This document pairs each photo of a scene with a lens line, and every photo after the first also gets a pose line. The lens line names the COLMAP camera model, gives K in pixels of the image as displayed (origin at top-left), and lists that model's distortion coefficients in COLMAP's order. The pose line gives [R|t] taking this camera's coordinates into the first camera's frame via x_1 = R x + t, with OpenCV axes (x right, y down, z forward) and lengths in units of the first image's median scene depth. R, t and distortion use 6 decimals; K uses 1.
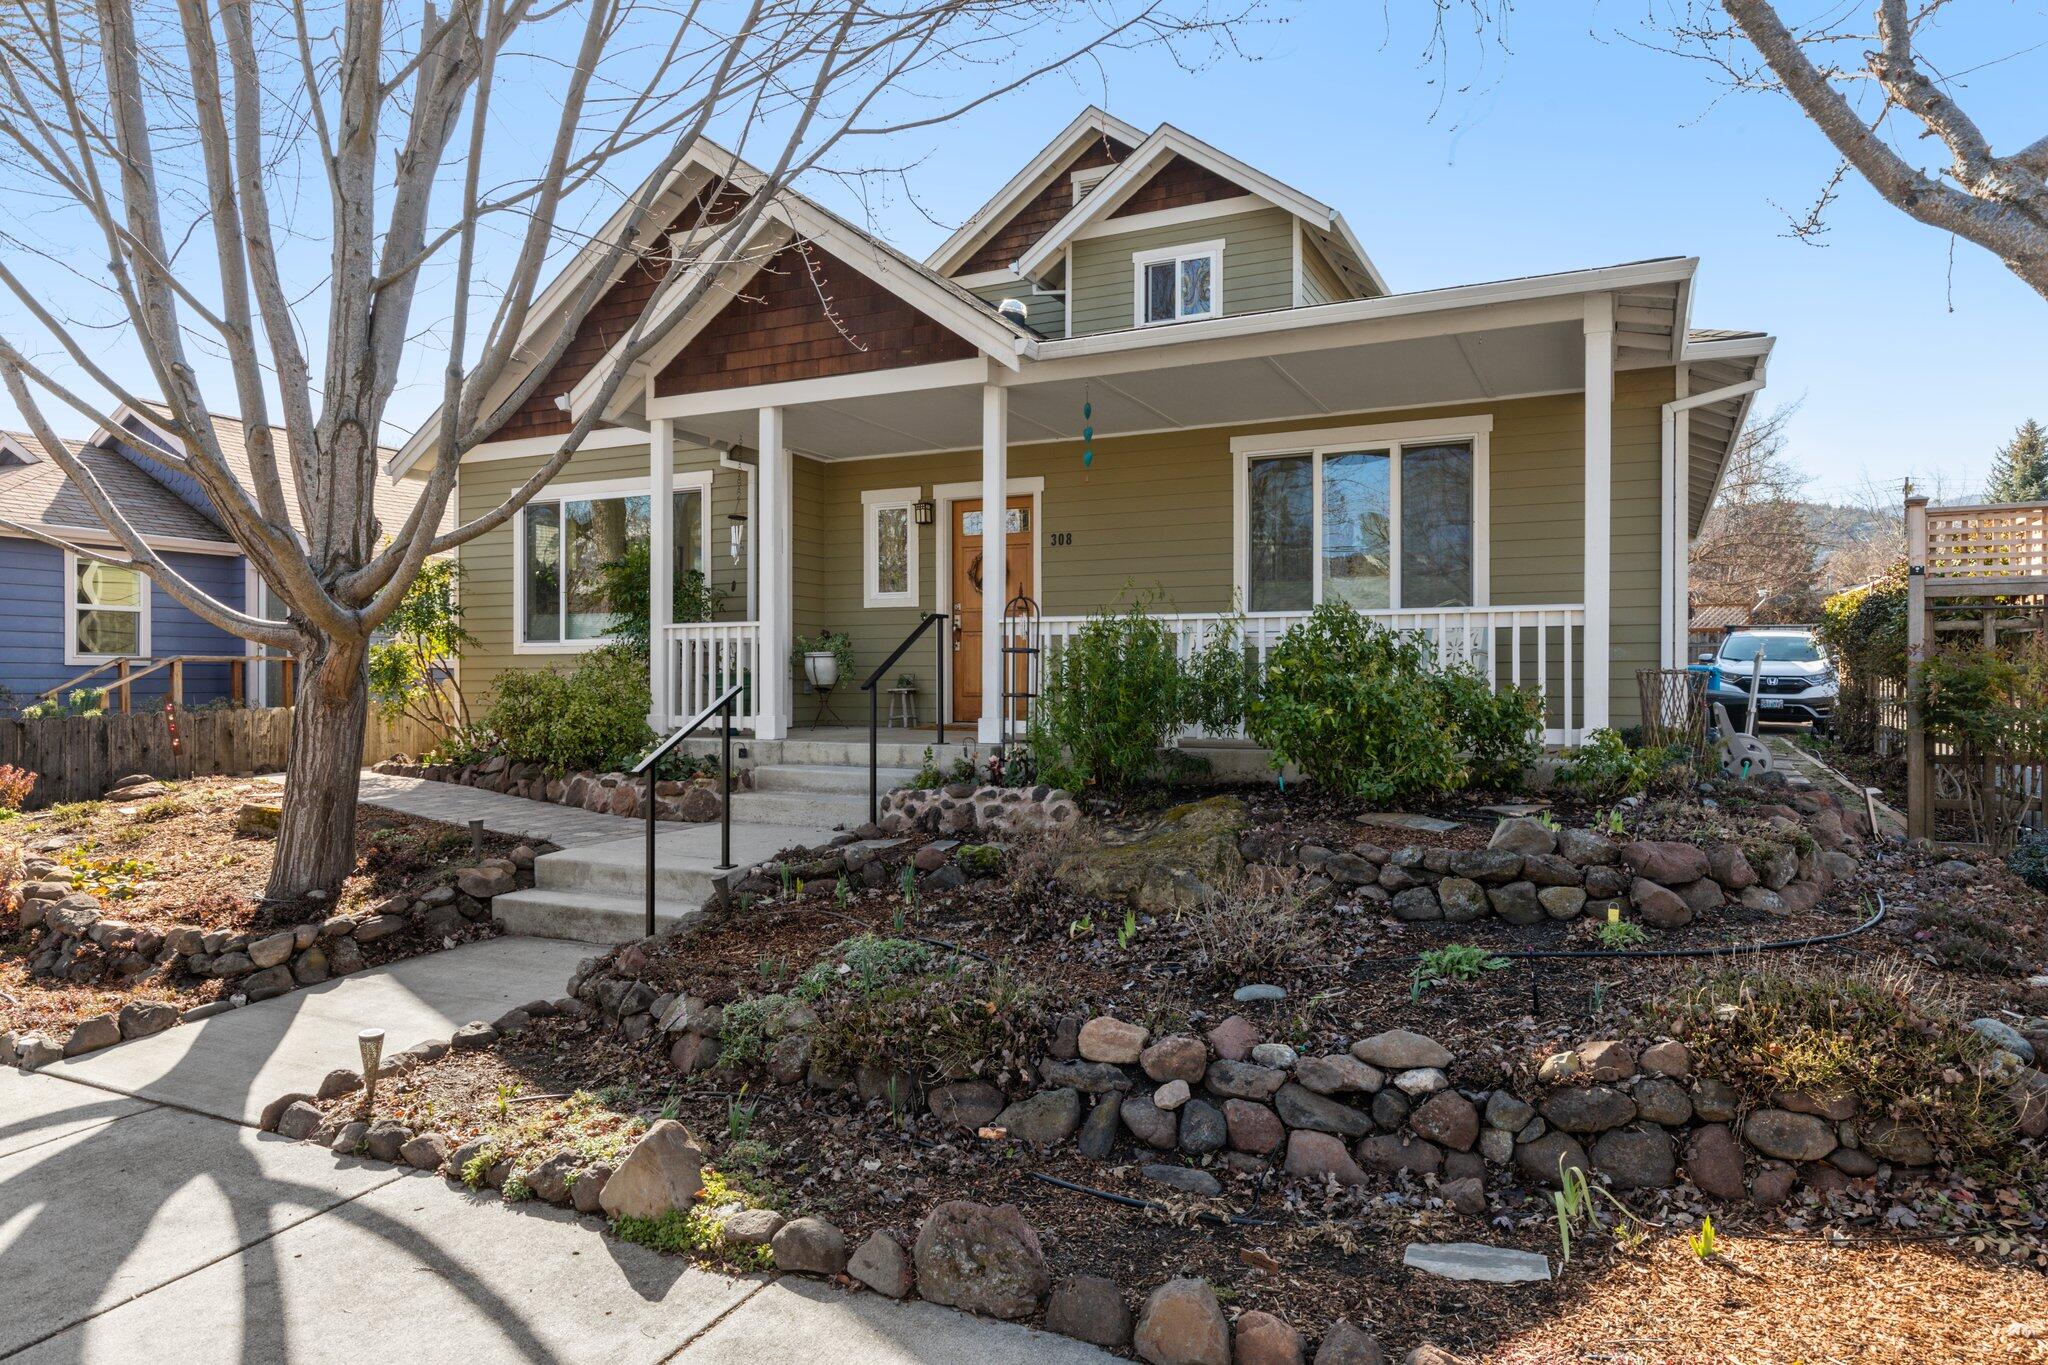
lens RADIAL K [[1230.7, 0, 1030.7], [0, 1230.7, 689.9], [0, 0, 1]] dist [0.008108, -0.001428]
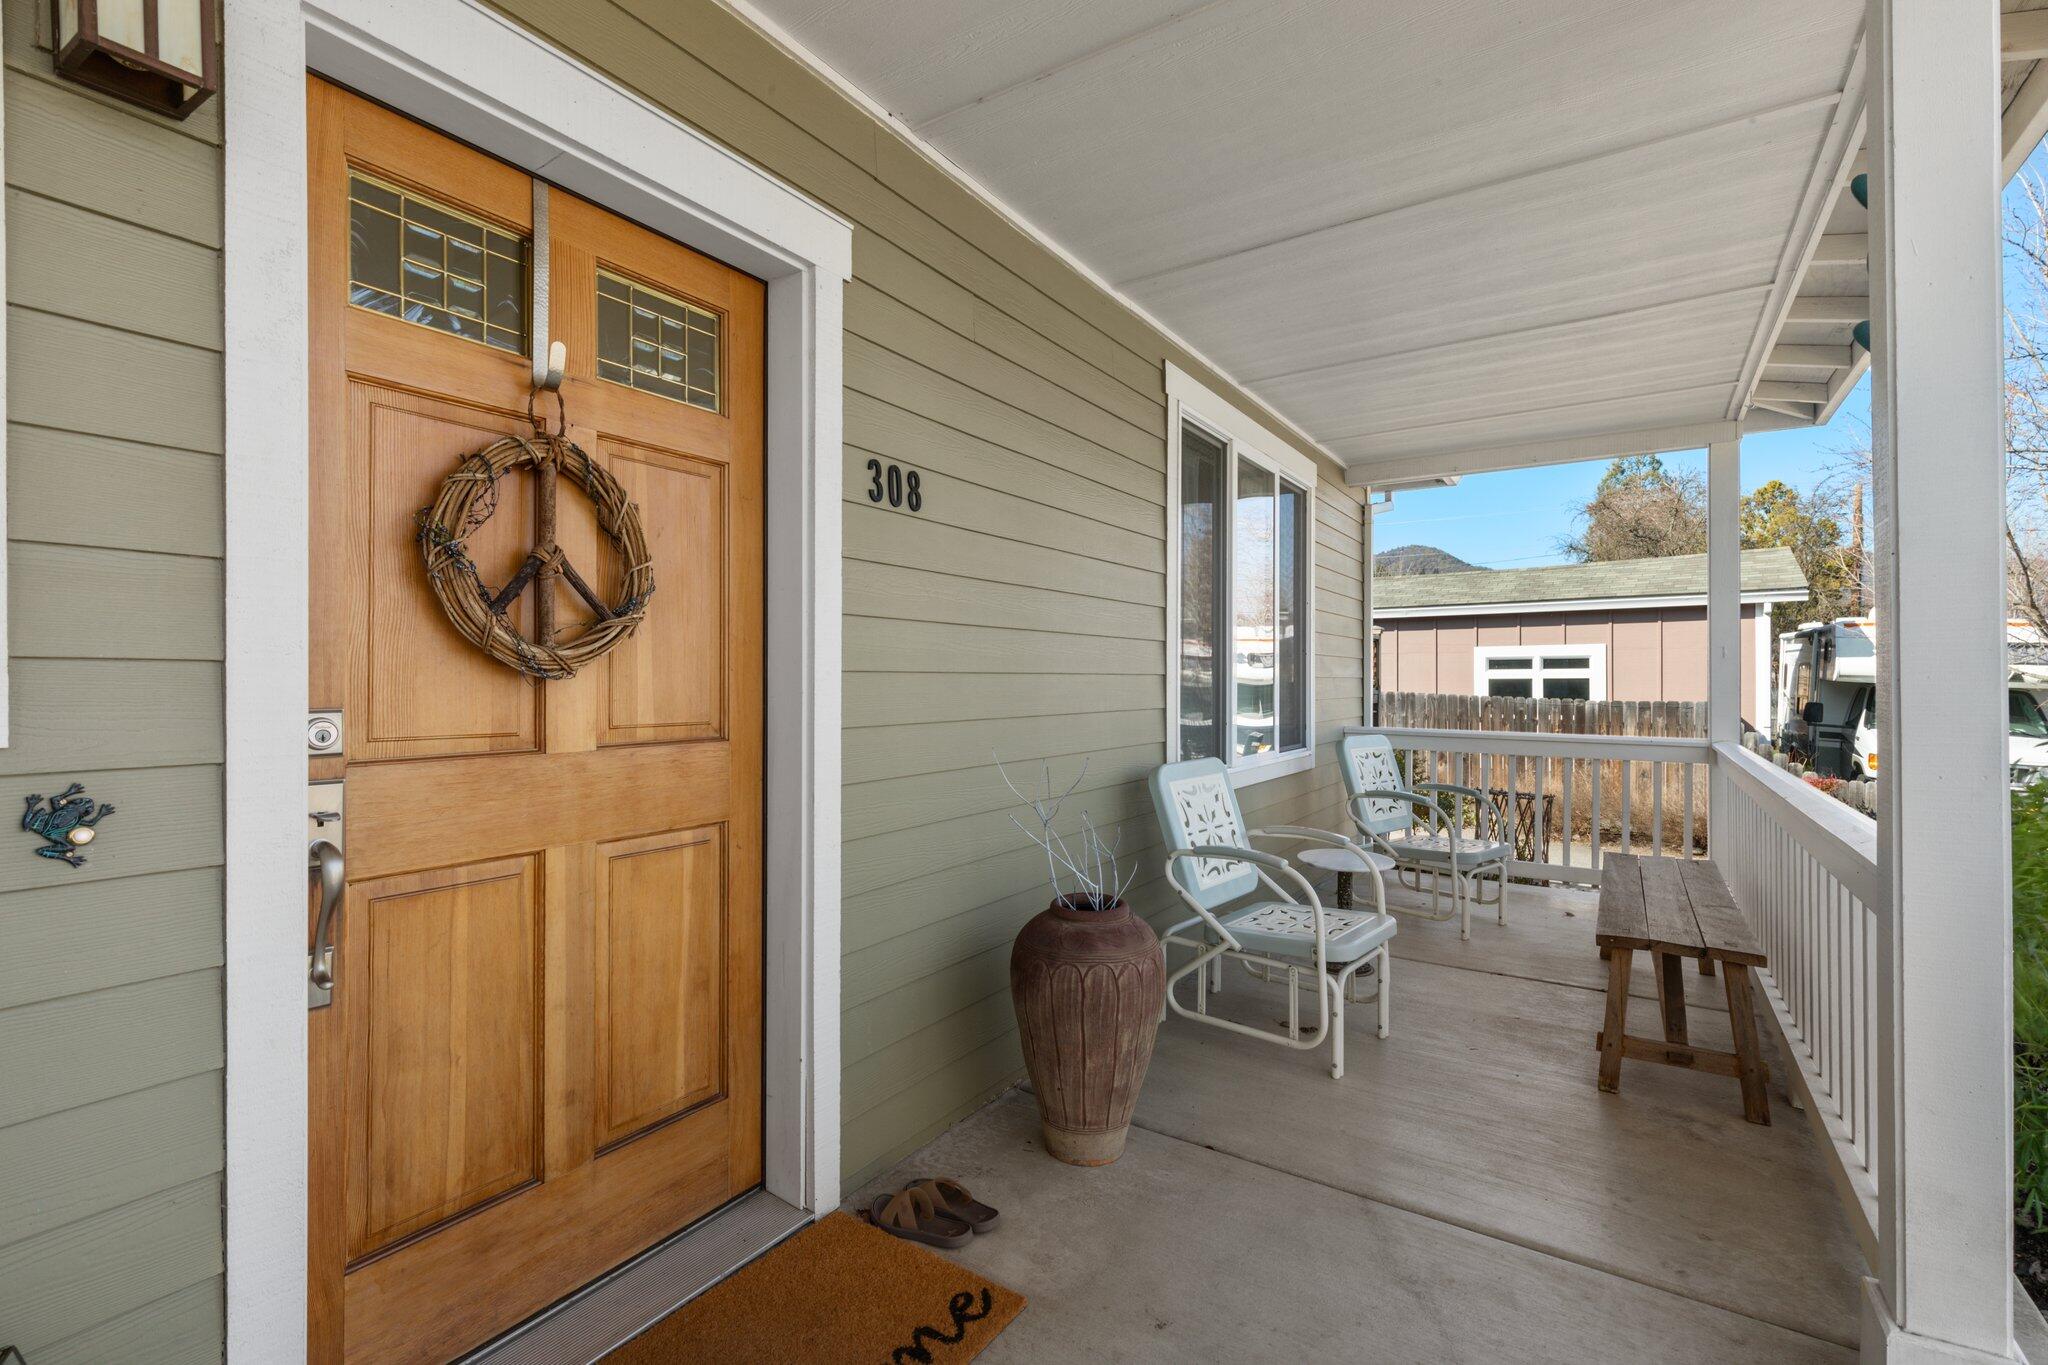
lens RADIAL K [[911.0, 0, 1033.8], [0, 911.0, 684.4], [0, 0, 1]] dist [0.006406, -0.001604]
pose [[0.117796, -0.000537, 0.993038, -0.201531], [0.006135, 0.999981, -0.000187, -0.088524], [-0.993019, 0.006114, 0.117797, 1.082241]]
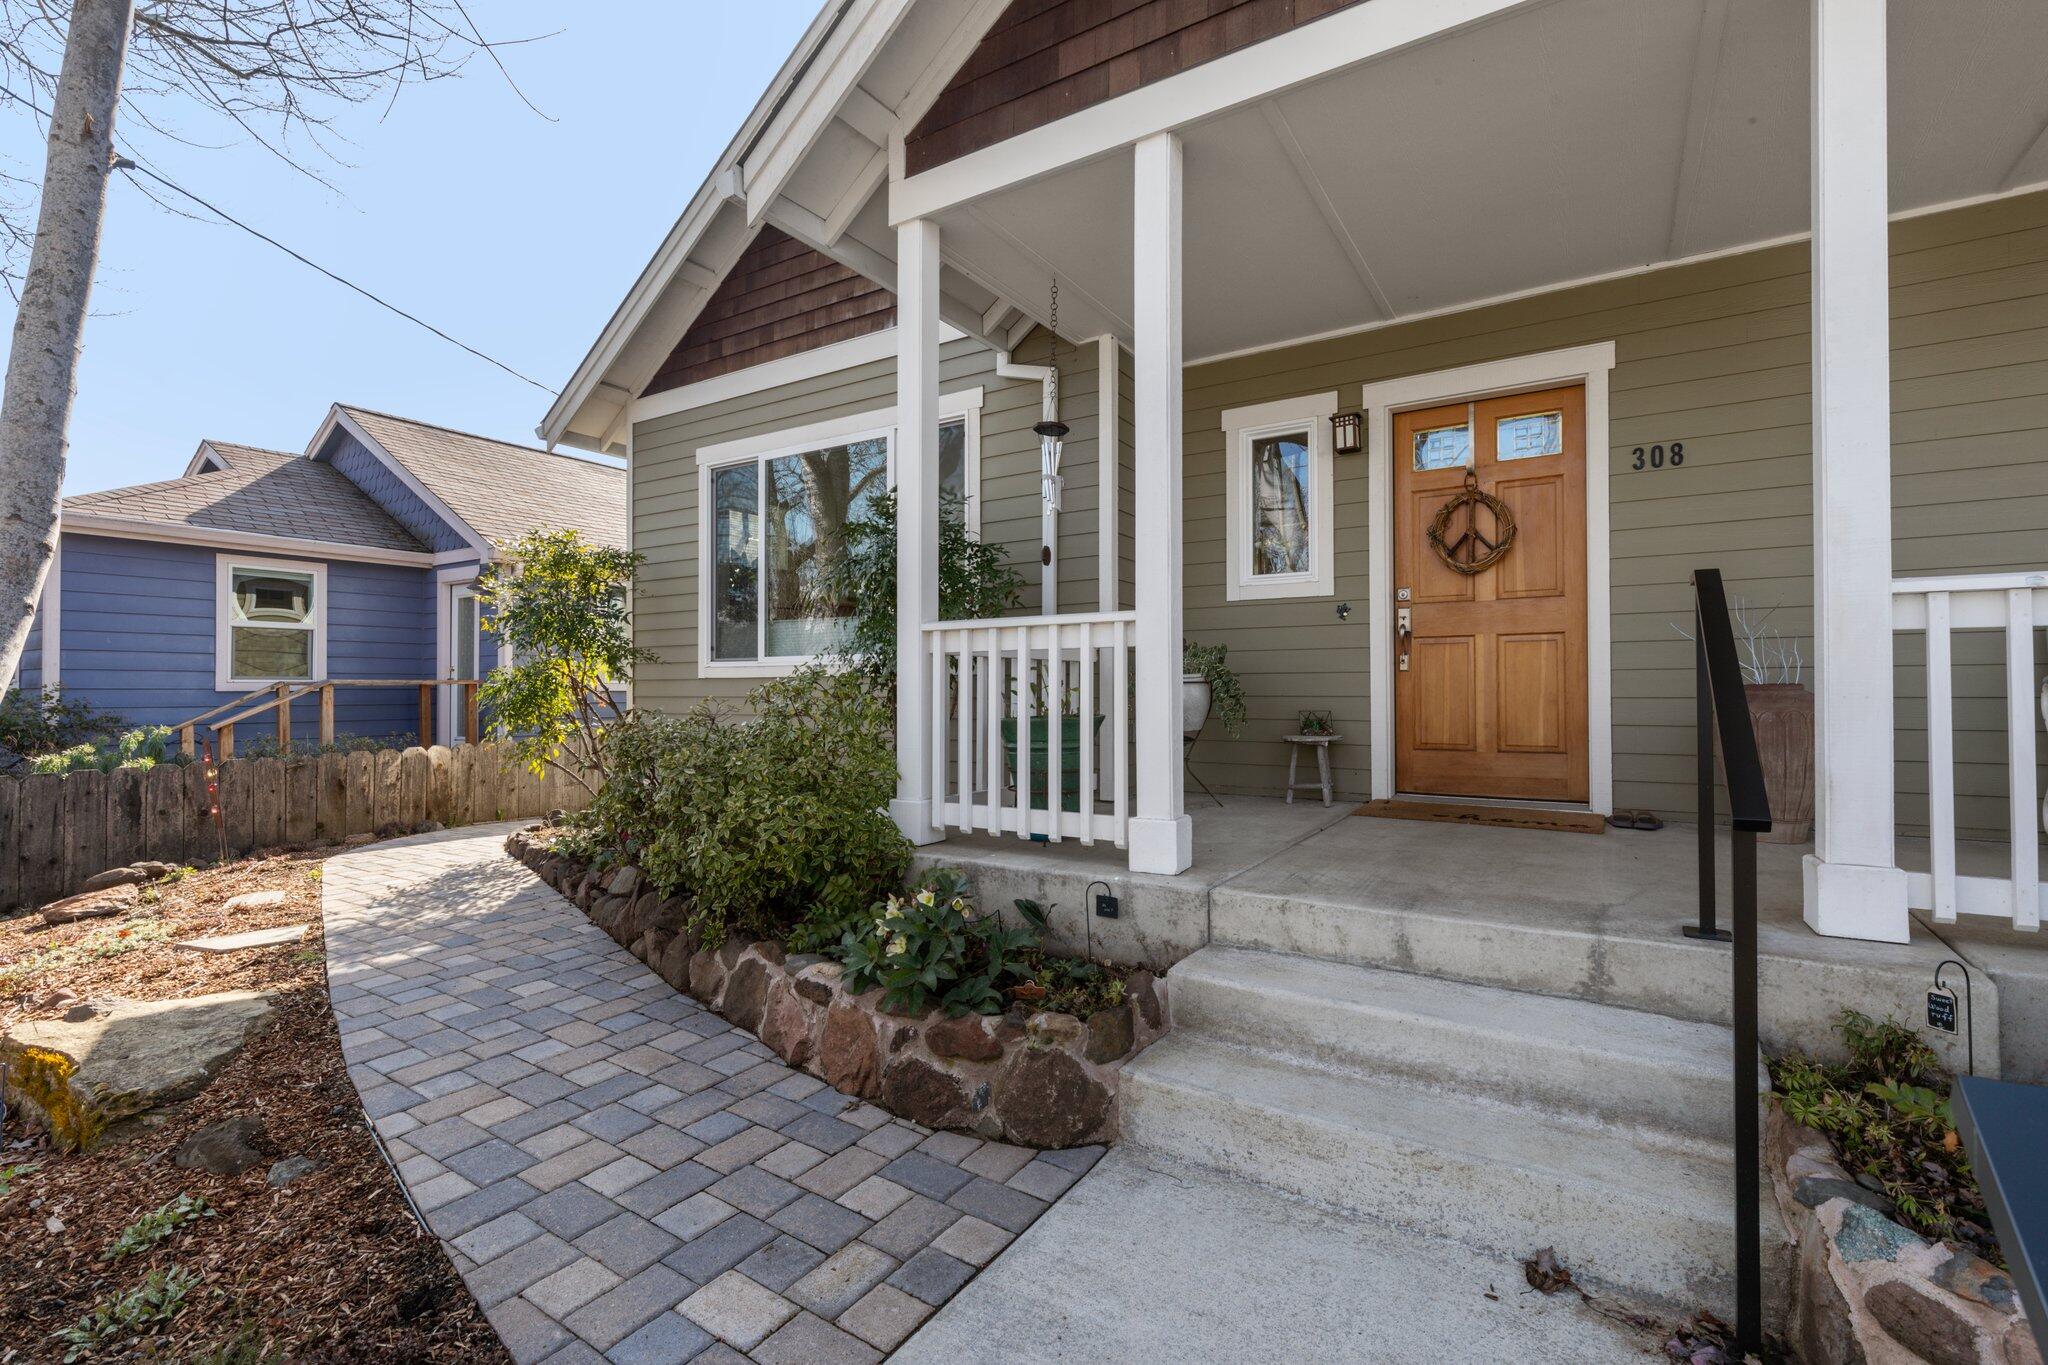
lens RADIAL K [[911.0, 0, 1036.2], [0, 911.0, 685.2], [0, 0, 1]] dist [0.006406, -0.001604]
pose [[0.993547, -0.003454, -0.113372, -0.221716], [0.002158, 0.999931, -0.011555, -0.024385], [0.113404, 0.011235, 0.993485, 0.670898]]
